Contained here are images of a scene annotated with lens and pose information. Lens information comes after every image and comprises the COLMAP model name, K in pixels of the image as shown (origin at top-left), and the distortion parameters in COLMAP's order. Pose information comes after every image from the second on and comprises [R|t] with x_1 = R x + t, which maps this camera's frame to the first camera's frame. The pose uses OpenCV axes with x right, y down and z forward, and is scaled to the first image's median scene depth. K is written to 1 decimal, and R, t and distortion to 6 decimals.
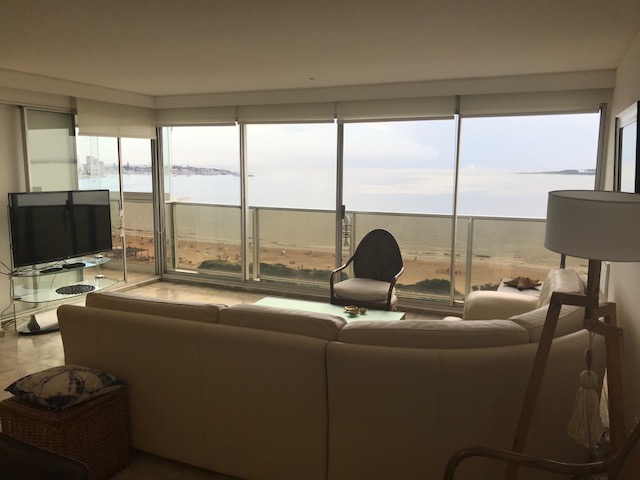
lens RADIAL K [[516.8, 0, 320.0], [0, 516.8, 240.0], [0, 0, 1]] dist [-0.006094, -0.000741]
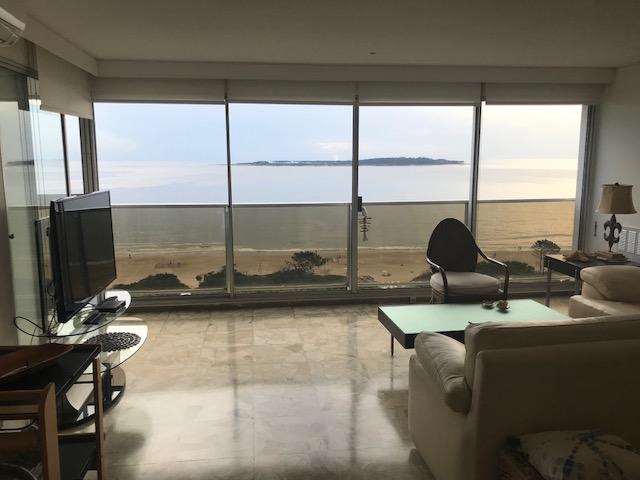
lens RADIAL K [[538.4, 0, 320.0], [0, 538.4, 240.0], [0, 0, 1]] dist [0.004736, 0.001258]
pose [[0.857630, -0.091580, 0.506047, -0.499688], [0.082785, 0.995768, 0.039904, -0.034582], [-0.507560, 0.007670, 0.861582, 0.216159]]
